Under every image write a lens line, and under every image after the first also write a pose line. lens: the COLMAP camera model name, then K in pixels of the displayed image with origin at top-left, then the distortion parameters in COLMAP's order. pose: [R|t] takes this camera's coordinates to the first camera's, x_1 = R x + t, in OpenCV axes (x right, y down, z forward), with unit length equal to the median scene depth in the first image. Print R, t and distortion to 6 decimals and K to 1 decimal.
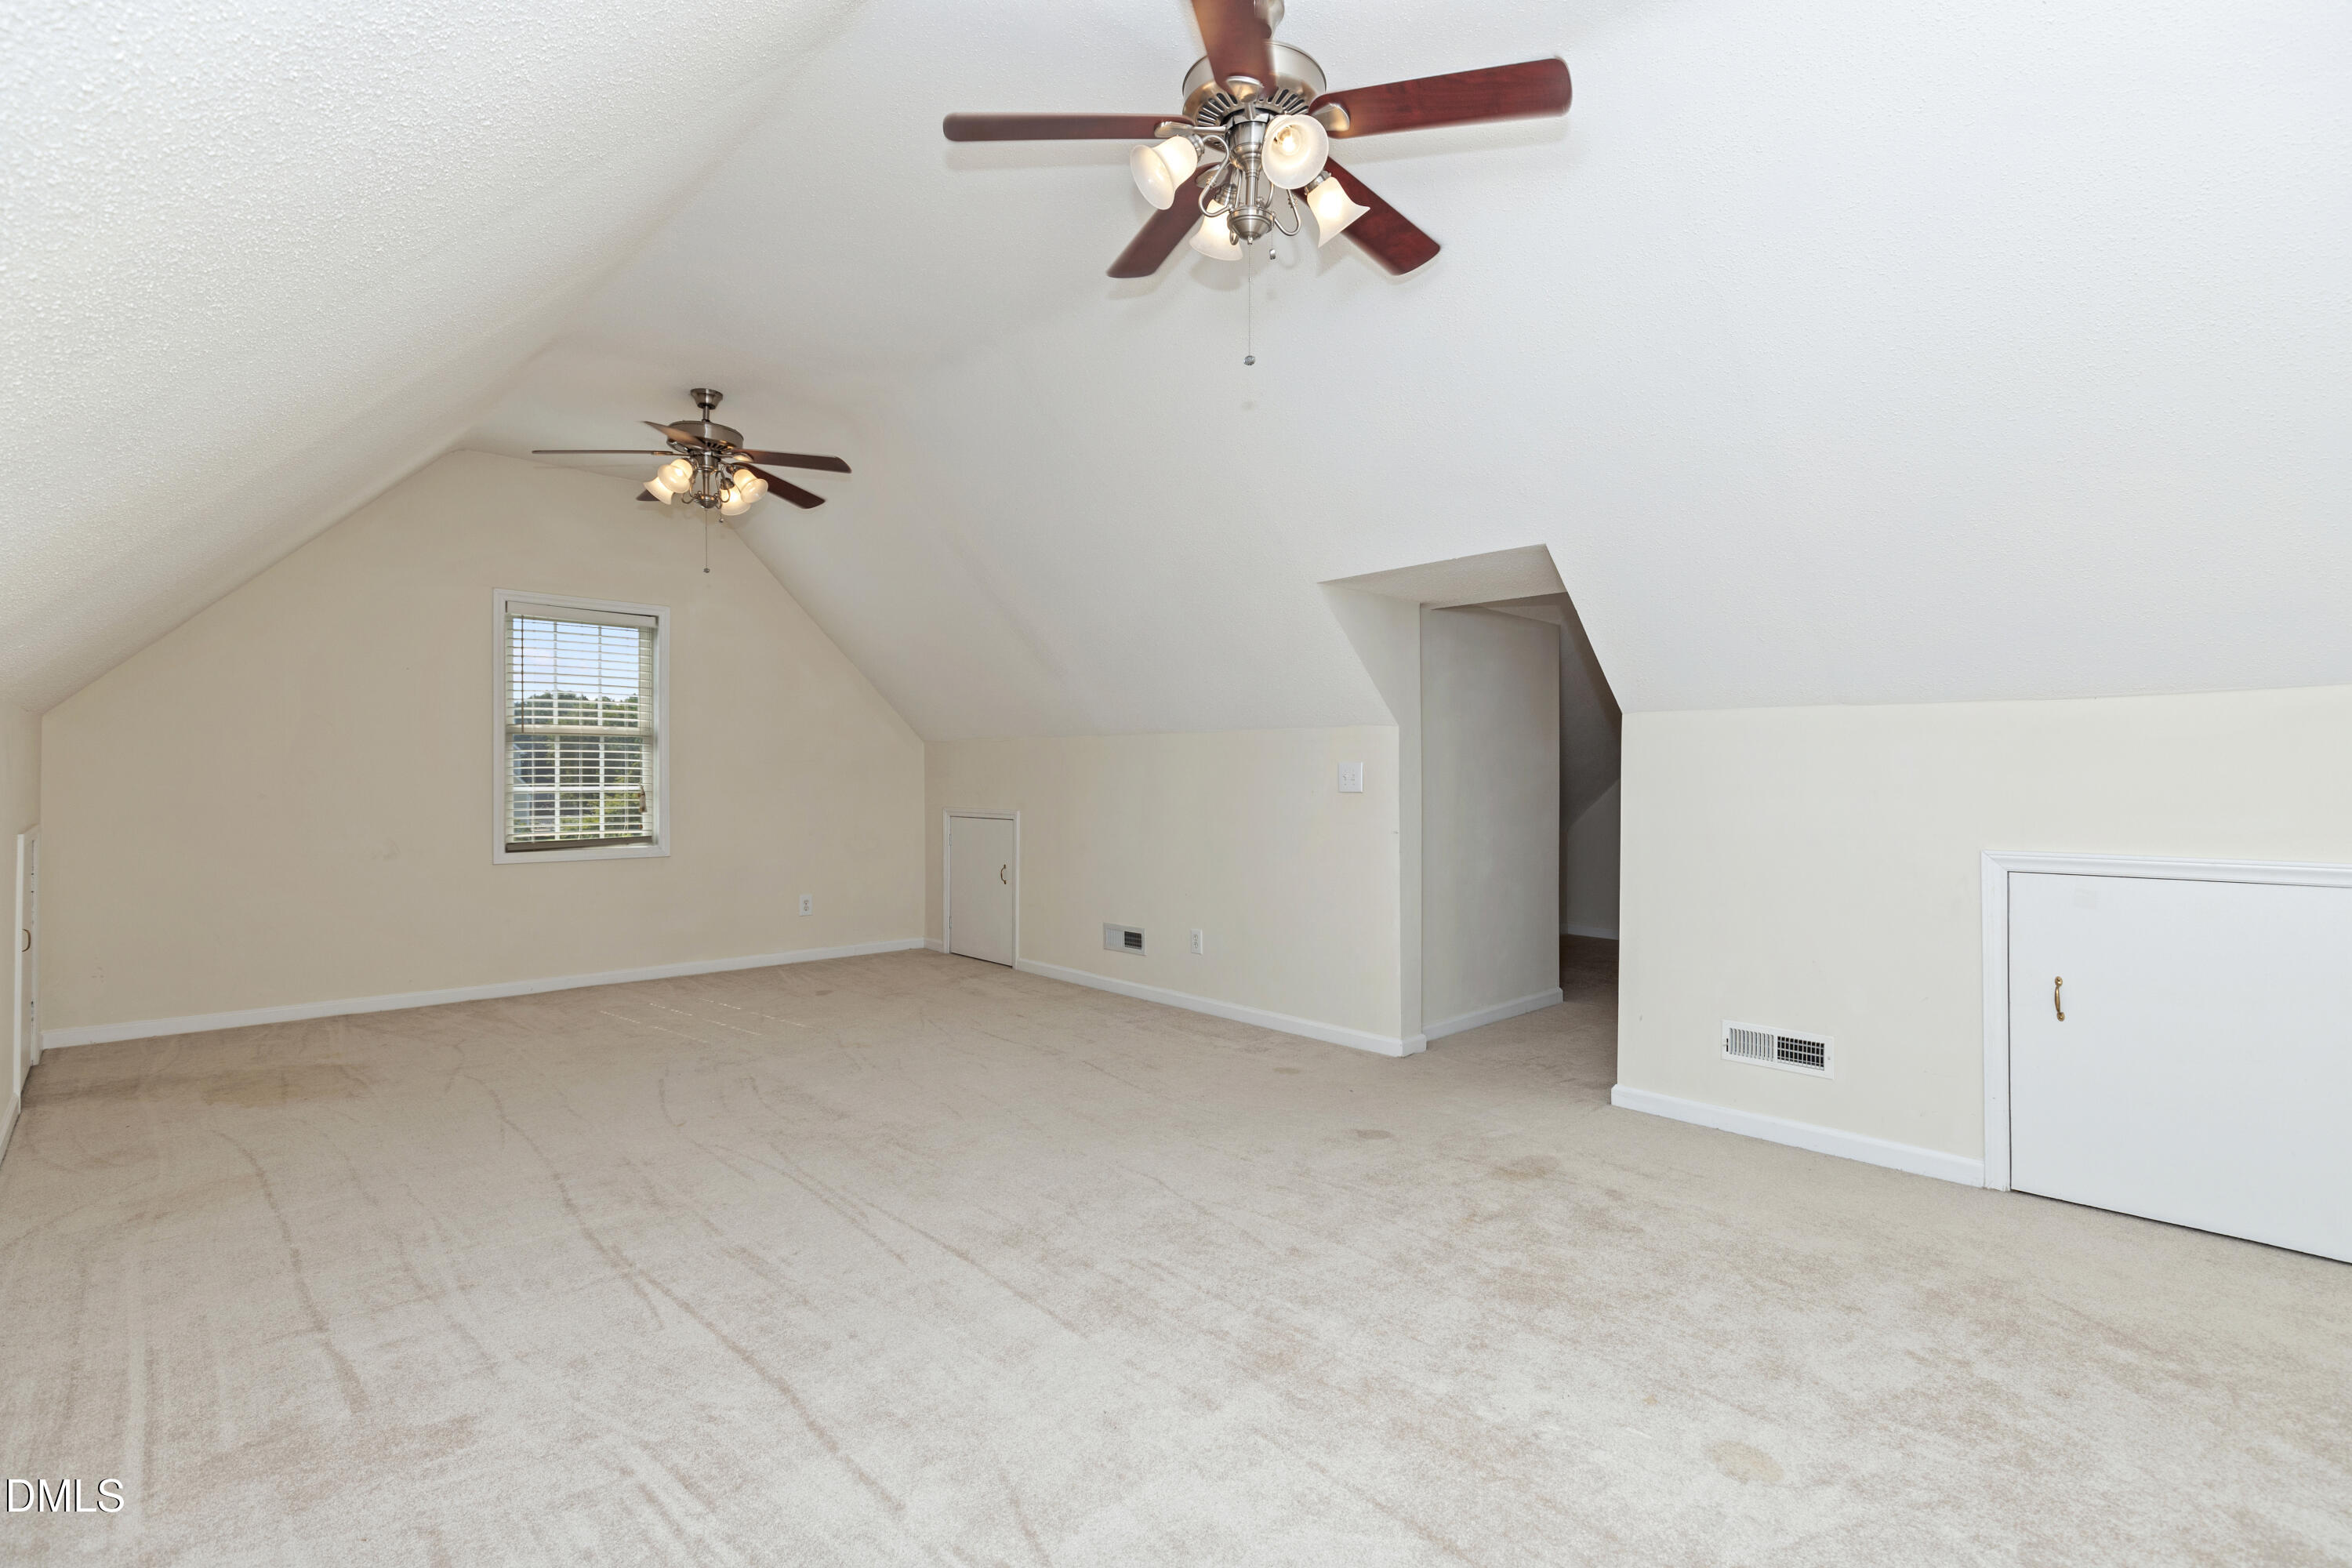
lens RADIAL K [[1124.2, 0, 1184.2], [0, 1124.2, 777.9], [0, 0, 1]] dist [-0.005338, 0.001080]
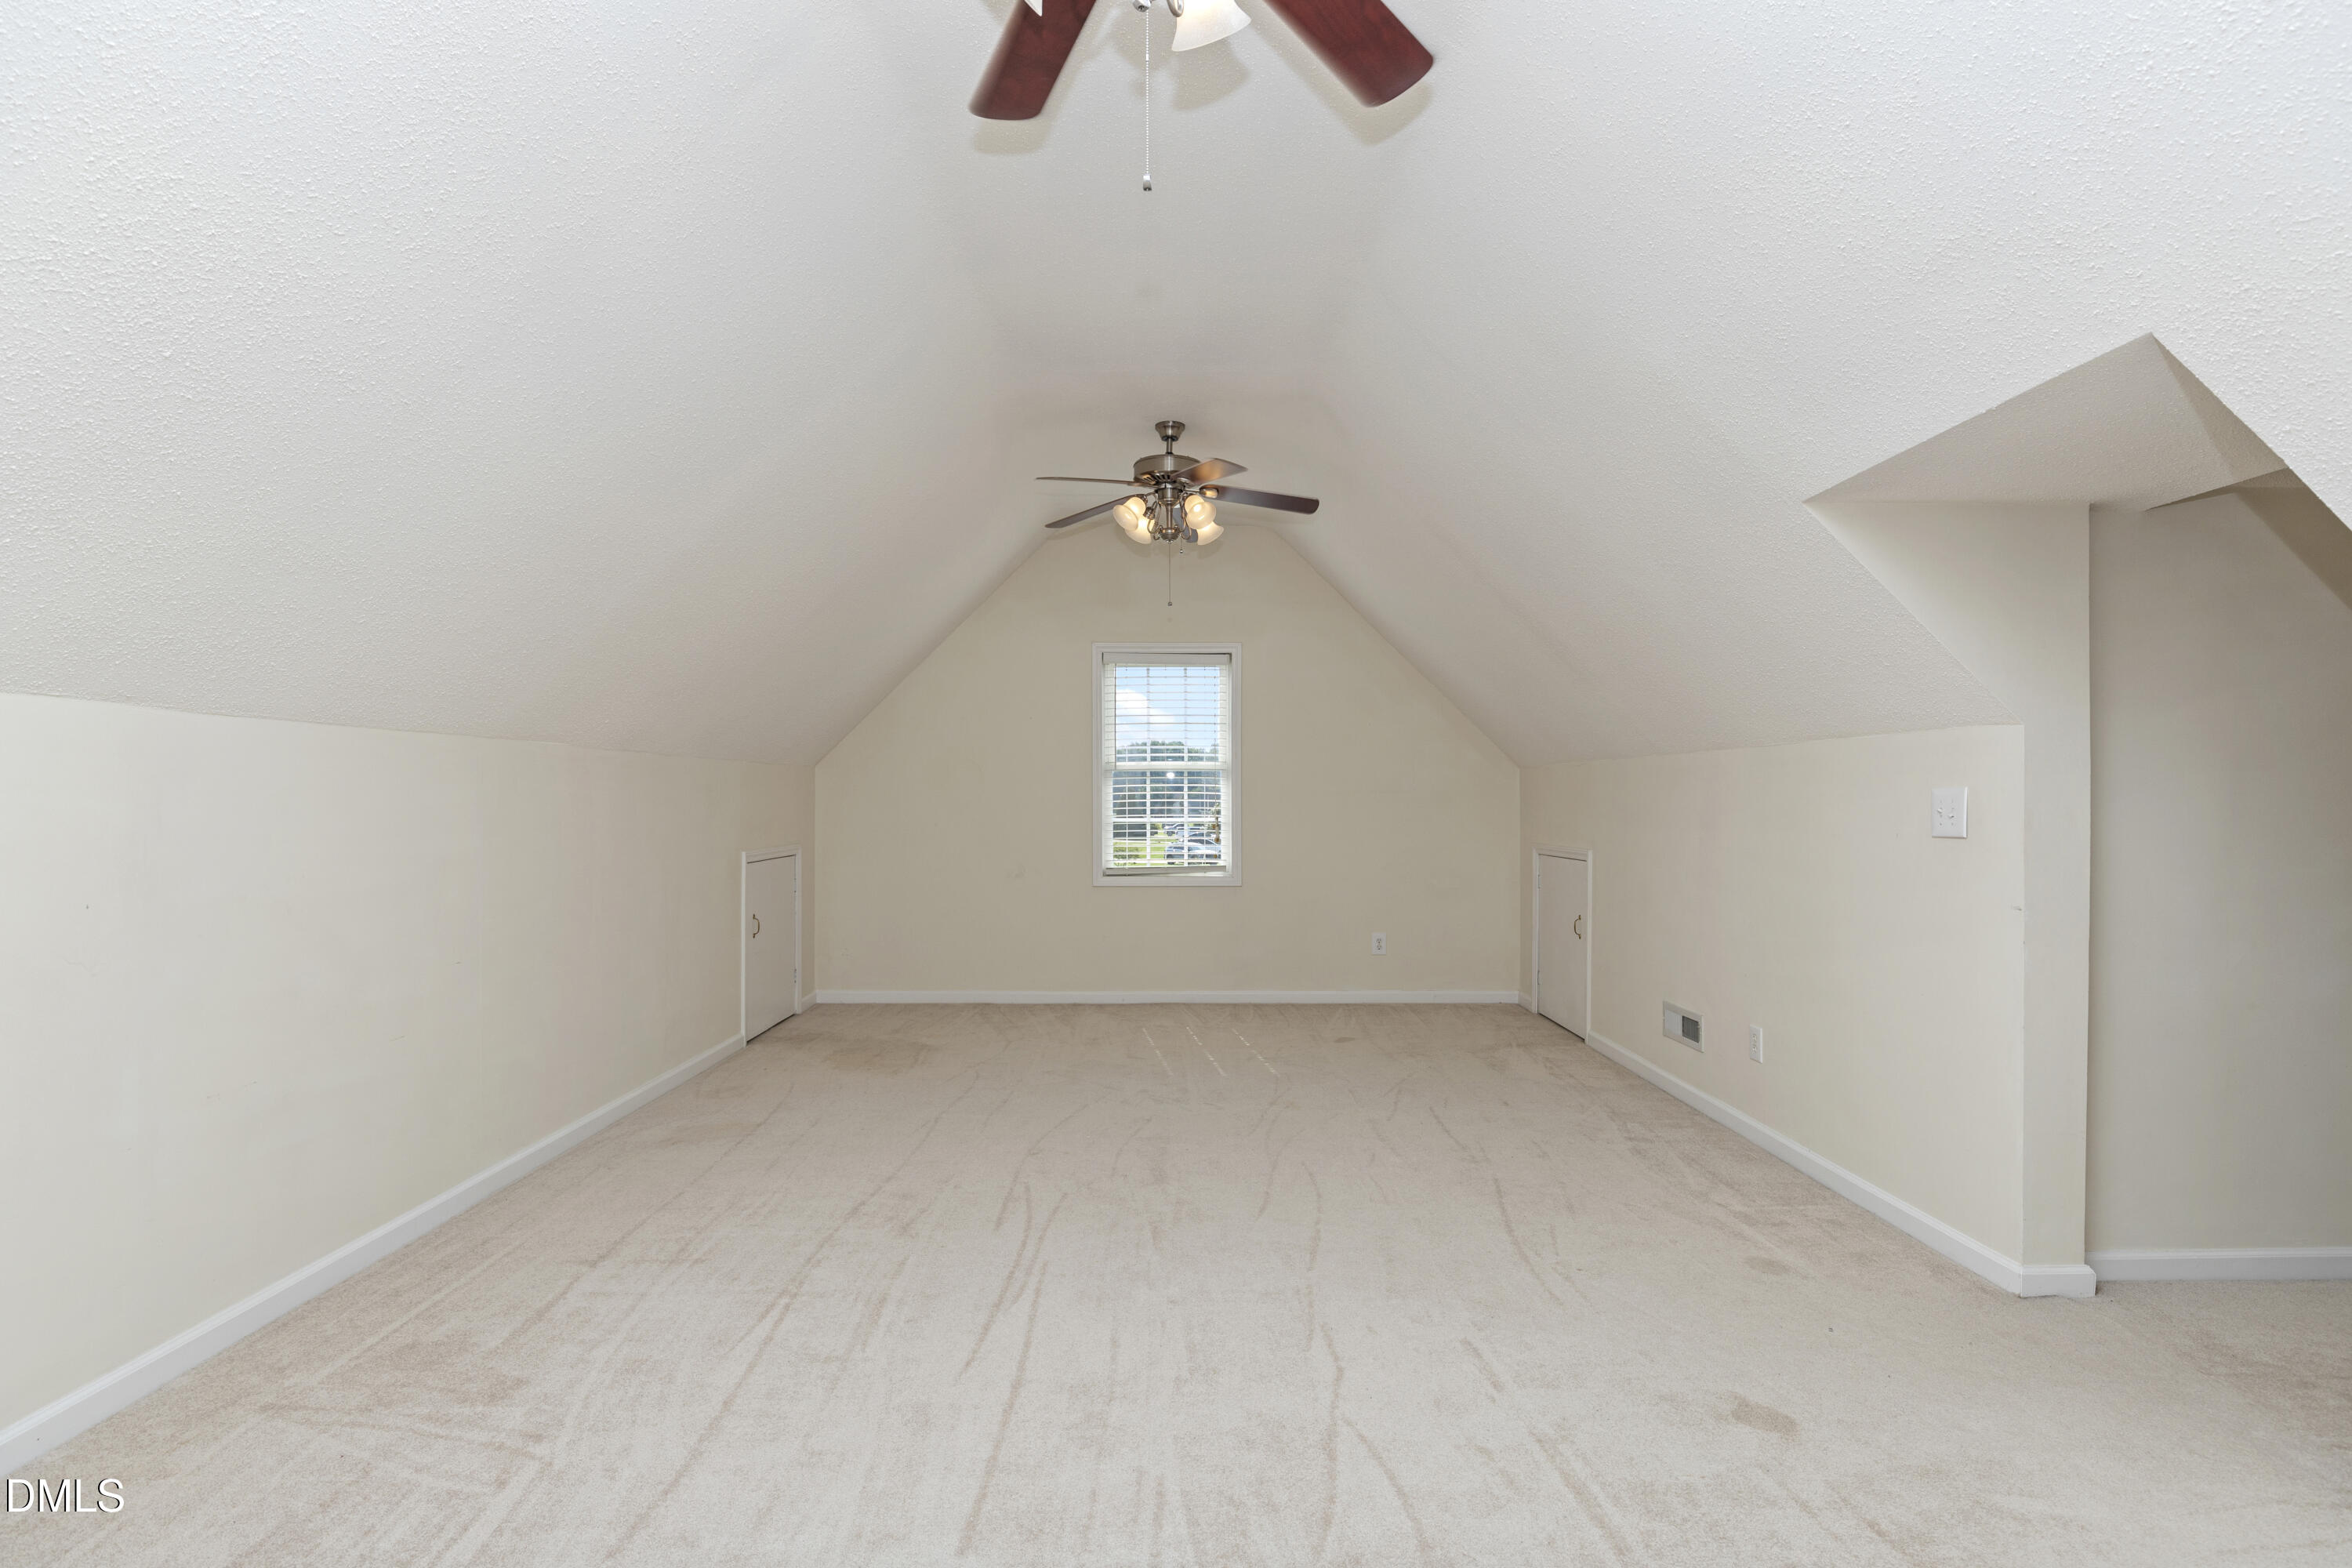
lens RADIAL K [[1124.2, 0, 1145.5], [0, 1124.2, 822.0], [0, 0, 1]] dist [-0.005338, 0.001080]
pose [[0.723270, 0.008215, -0.690516, 0.248153], [0.002284, 0.999895, 0.014288, -0.004841], [0.690562, -0.011911, 0.723176, 0.256246]]
